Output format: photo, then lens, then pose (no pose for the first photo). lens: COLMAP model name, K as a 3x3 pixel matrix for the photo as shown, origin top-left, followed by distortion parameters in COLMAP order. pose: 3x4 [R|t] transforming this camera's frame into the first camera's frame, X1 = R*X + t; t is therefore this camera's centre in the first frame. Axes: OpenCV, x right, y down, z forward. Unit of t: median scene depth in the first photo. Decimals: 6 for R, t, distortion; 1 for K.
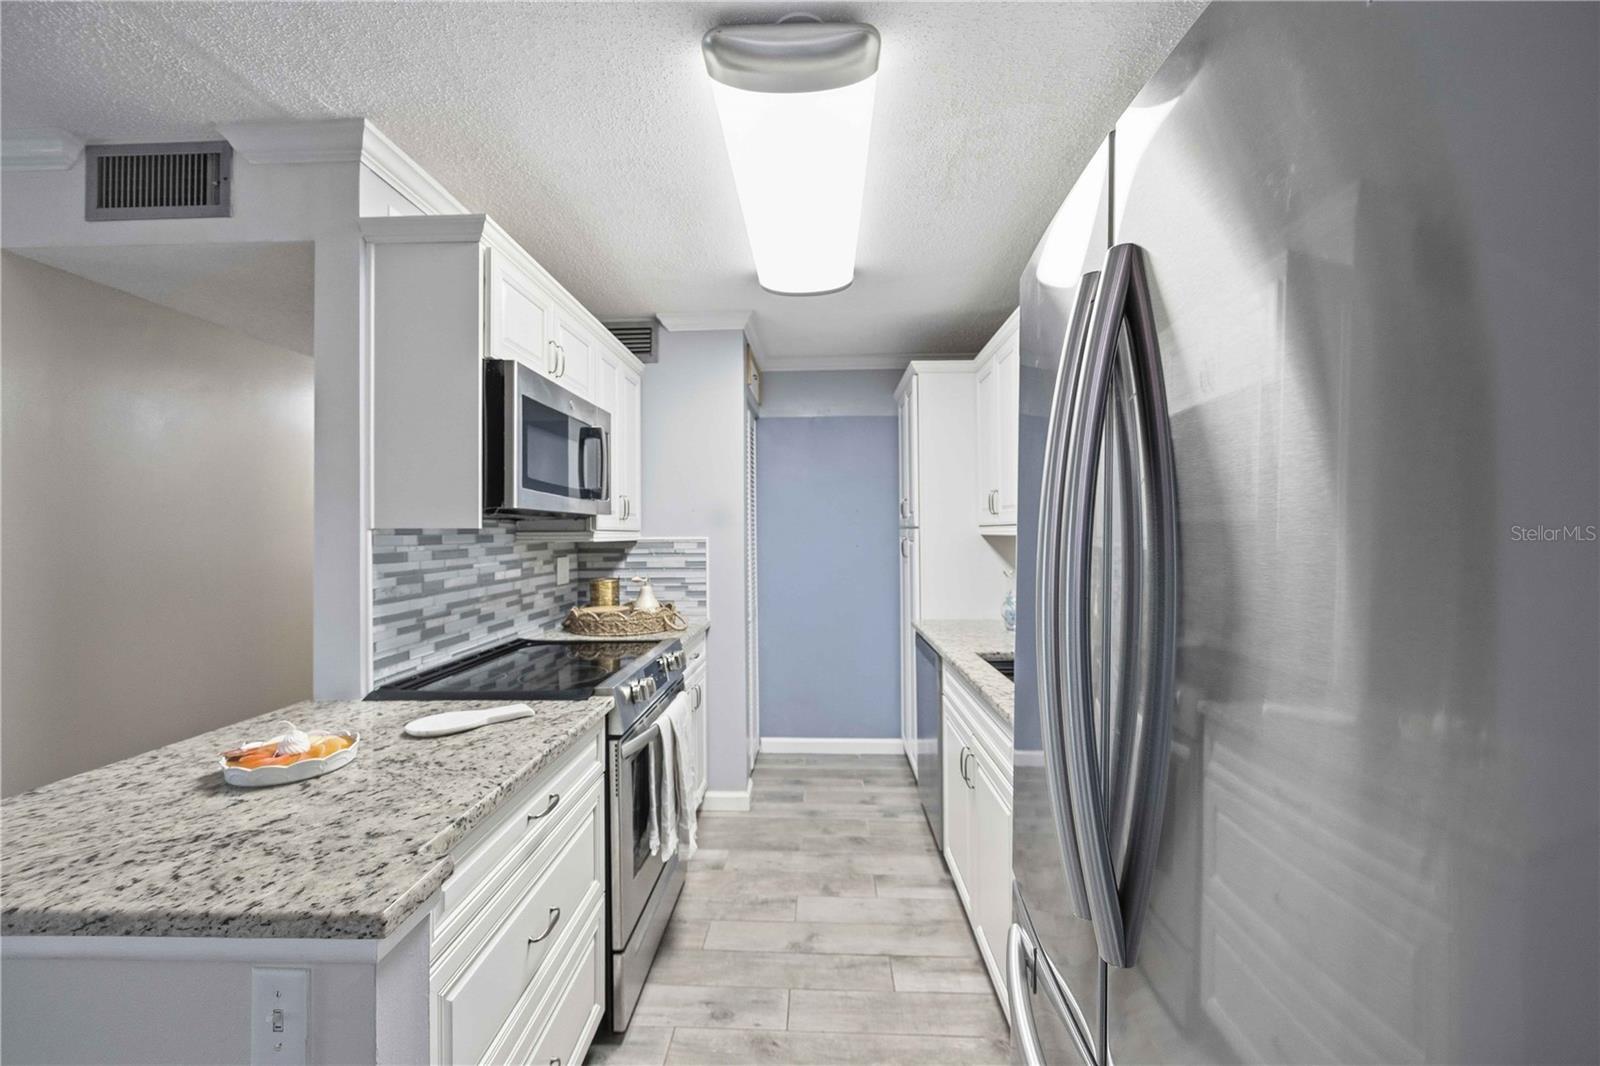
lens RADIAL K [[614.5, 0, 798.6], [0, 614.5, 530.8], [0, 0, 1]] dist [-0.000927, 0.000303]
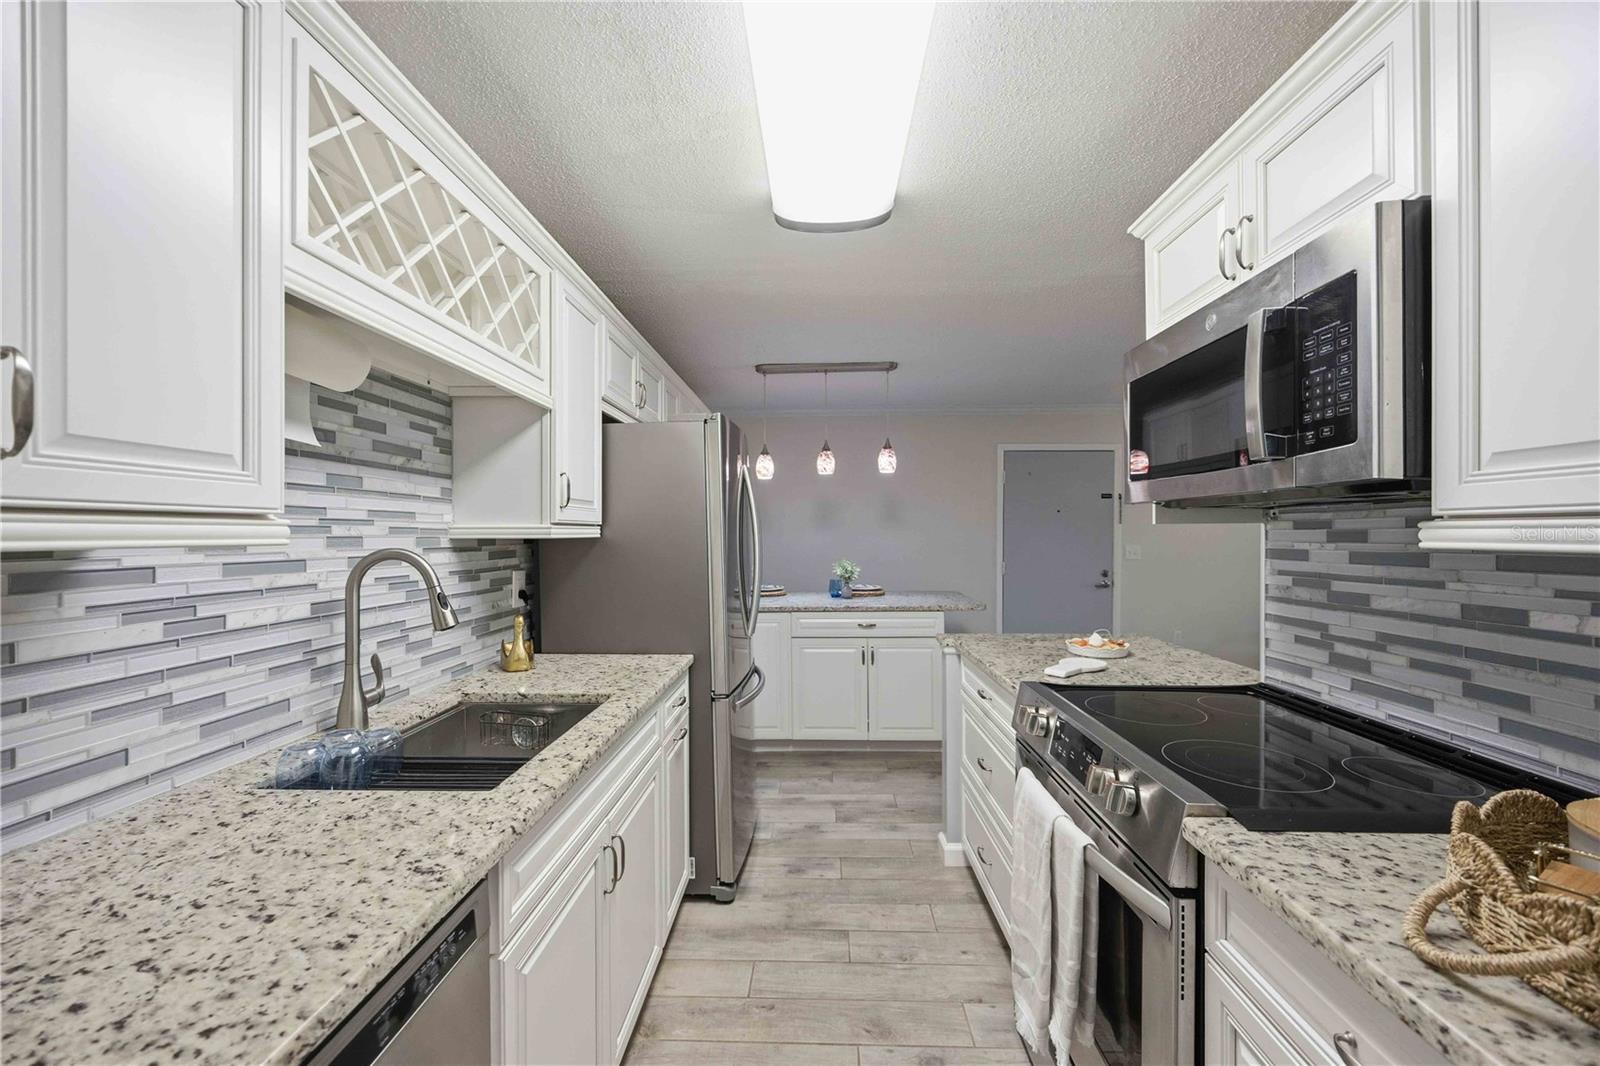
lens RADIAL K [[623.5, 0, 800.4], [0, 623.5, 534.5], [0, 0, 1]] dist [-0.000812, -0.000075]
pose [[-0.999906, 0.013106, -0.003926, 0.065166], [0.013111, 0.999913, -0.001236, 0.006198], [0.003909, -0.001288, -0.999992, 1.994714]]
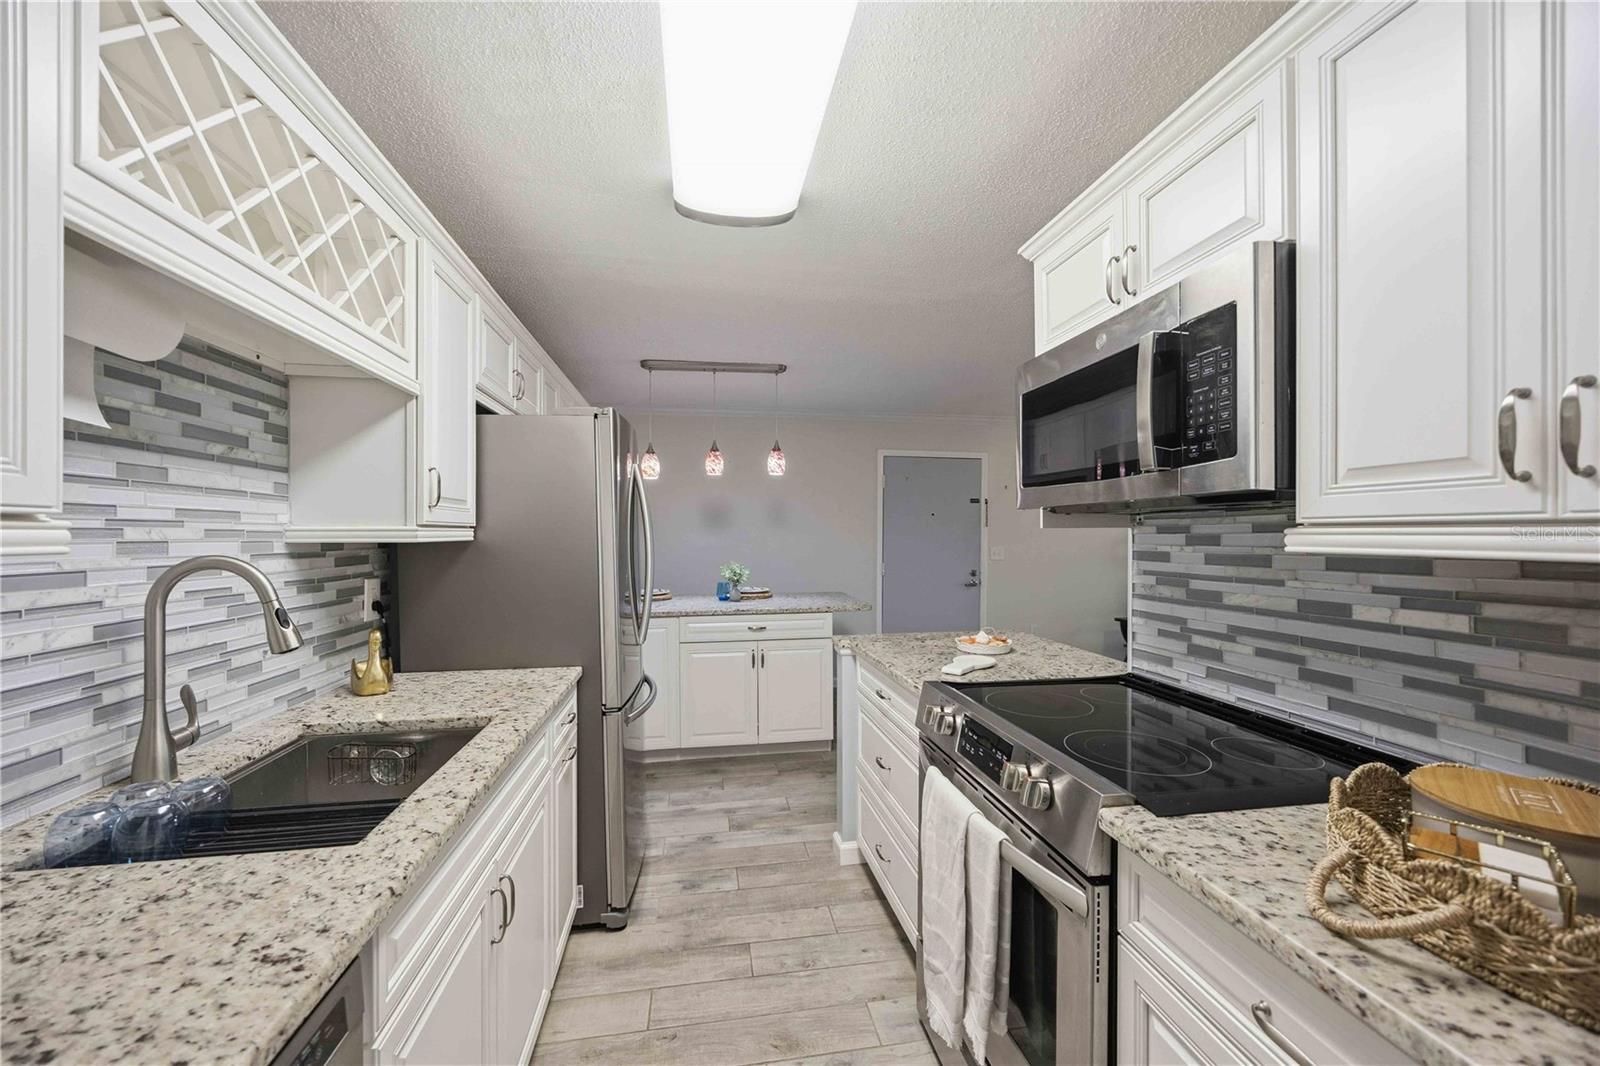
lens RADIAL K [[620.0, 0, 799.0], [0, 620.0, 535.3], [0, 0, 1]] dist [0.000089, -0.000351]
pose [[-0.979699, 0.012223, -0.200102, 0.112954], [0.012387, 0.999923, 0.000434, 0.002070], [0.200092, -0.002054, -0.979775, 1.954718]]
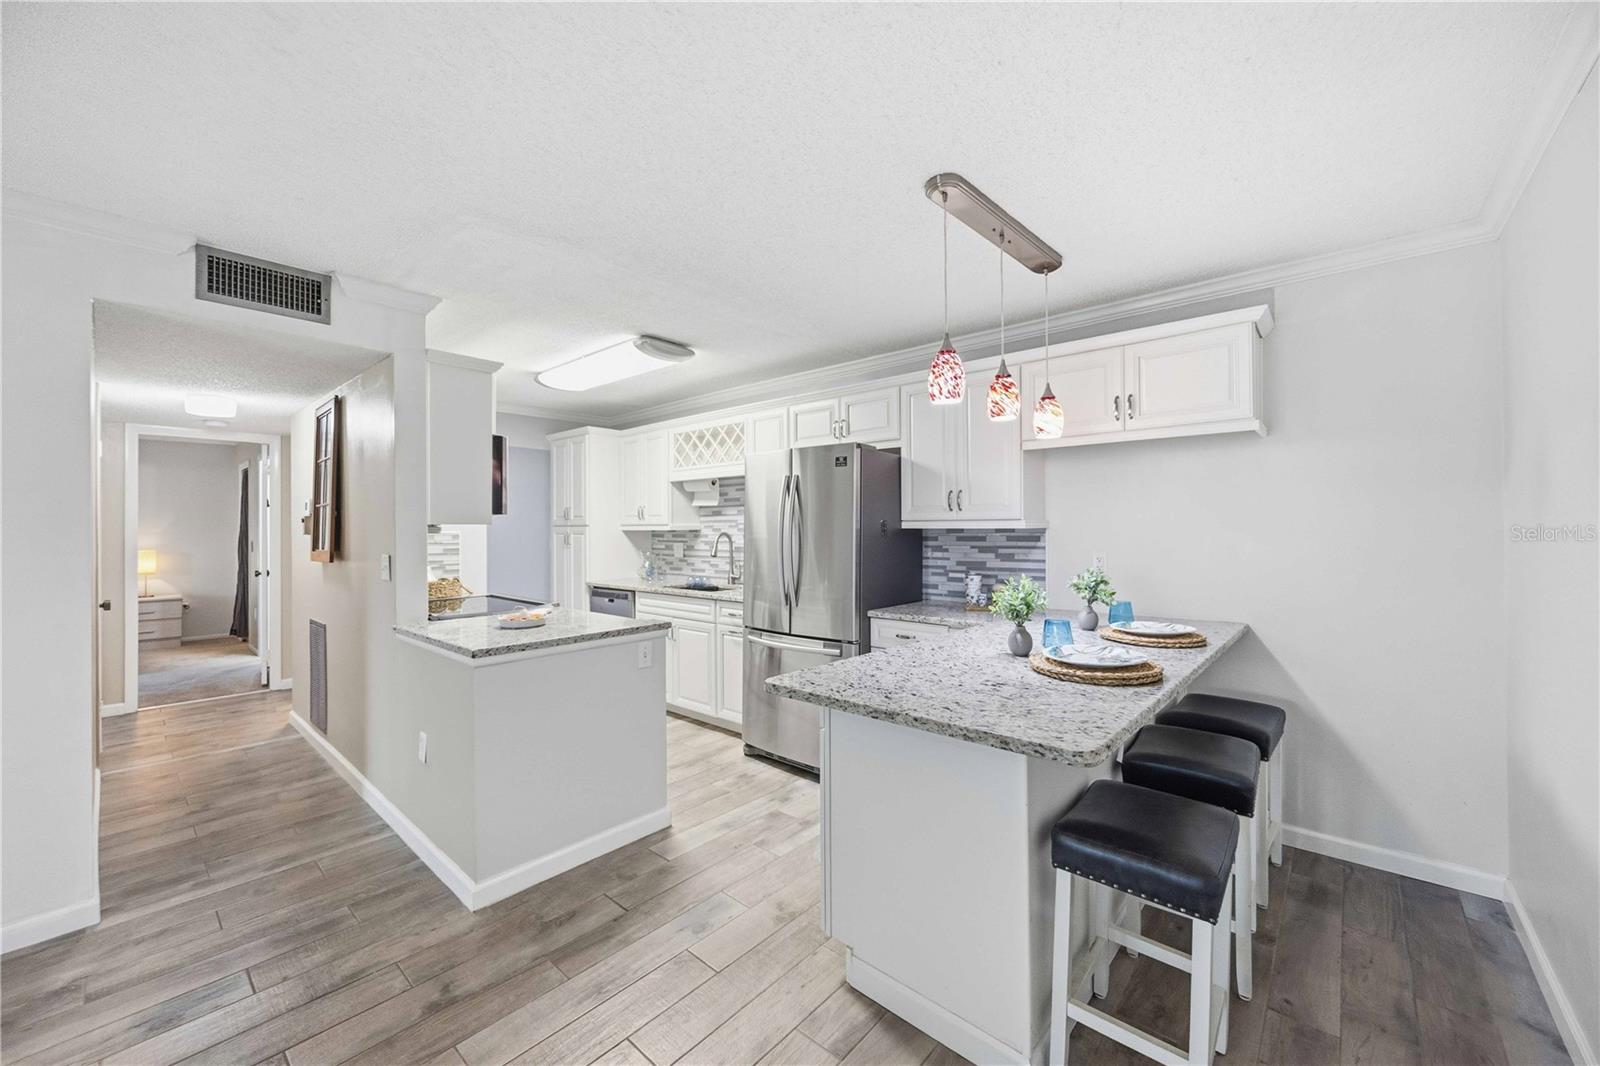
lens RADIAL K [[617.3, 0, 797.2], [0, 617.3, 524.9], [0, 0, 1]] dist [-0.001125, -0.000032]
pose [[0.636071, 0.010022, 0.771566, -1.363246], [-0.003577, 0.999943, -0.010039, 0.011965], [-0.771623, 0.003625, 0.636070, -0.917278]]
